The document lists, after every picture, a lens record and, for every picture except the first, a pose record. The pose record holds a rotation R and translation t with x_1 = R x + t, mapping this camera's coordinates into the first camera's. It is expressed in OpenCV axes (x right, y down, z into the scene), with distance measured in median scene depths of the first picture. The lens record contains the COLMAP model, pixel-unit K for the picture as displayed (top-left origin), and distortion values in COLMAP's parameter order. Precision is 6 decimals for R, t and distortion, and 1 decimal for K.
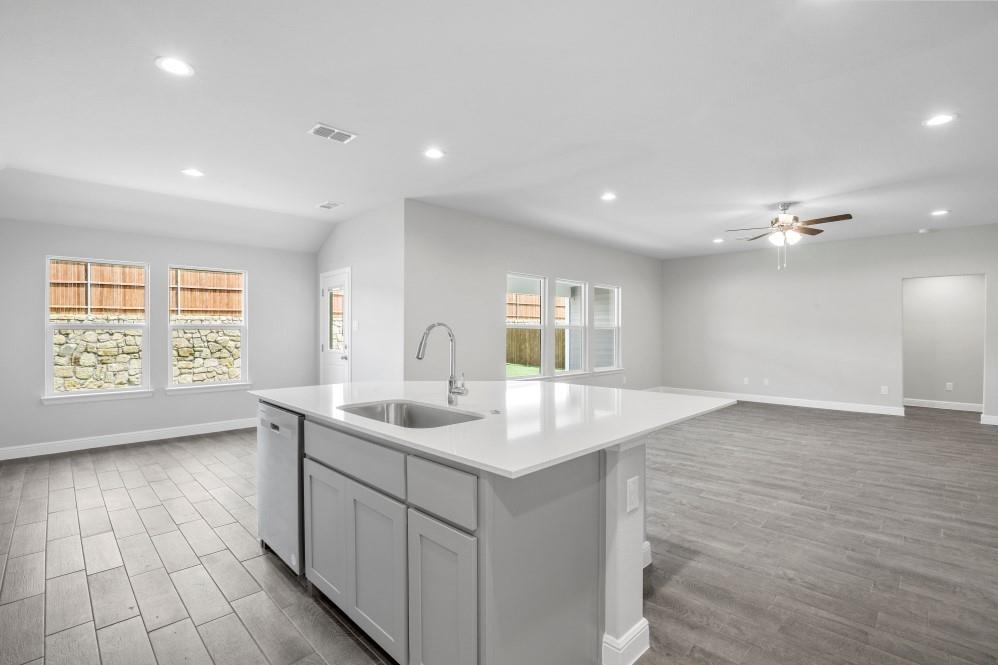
lens RADIAL K [[456.7, 0, 505.0], [0, 456.7, 331.4], [0, 0, 1]] dist [-0.033341, 0.004987]
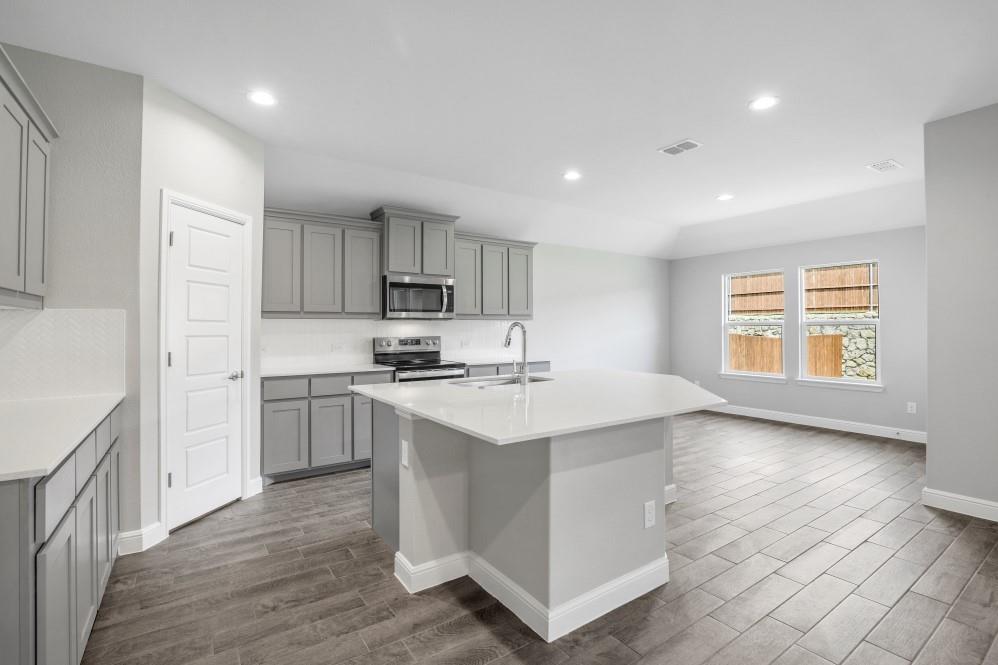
lens RADIAL K [[456.7, 0, 497.4], [0, 456.7, 328.1], [0, 0, 1]] dist [-0.033341, 0.004987]
pose [[-0.194947, 0.002866, -0.980810, 0.417413], [-0.001299, 0.999994, 0.003180, -0.001950], [0.980813, 0.001894, -0.194942, 0.419146]]
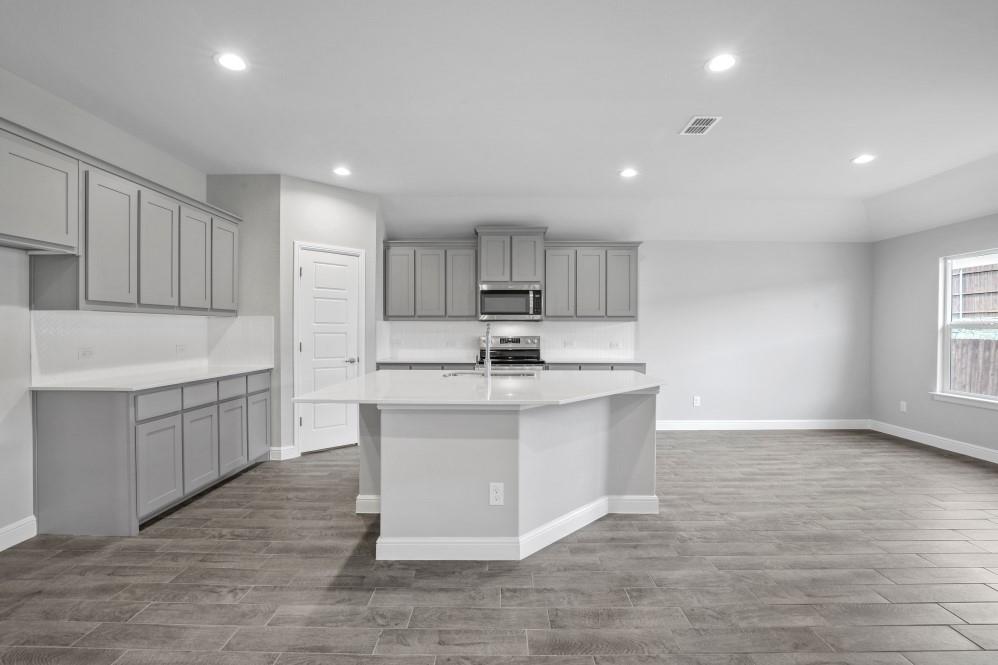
lens RADIAL K [[456.7, 0, 503.1], [0, 456.7, 336.3], [0, 0, 1]] dist [-0.033341, 0.004987]
pose [[-0.713029, 0.010863, -0.701051, 0.323167], [-0.004825, 0.999780, 0.020399, -0.002163], [0.701118, 0.017928, -0.712819, 0.750521]]
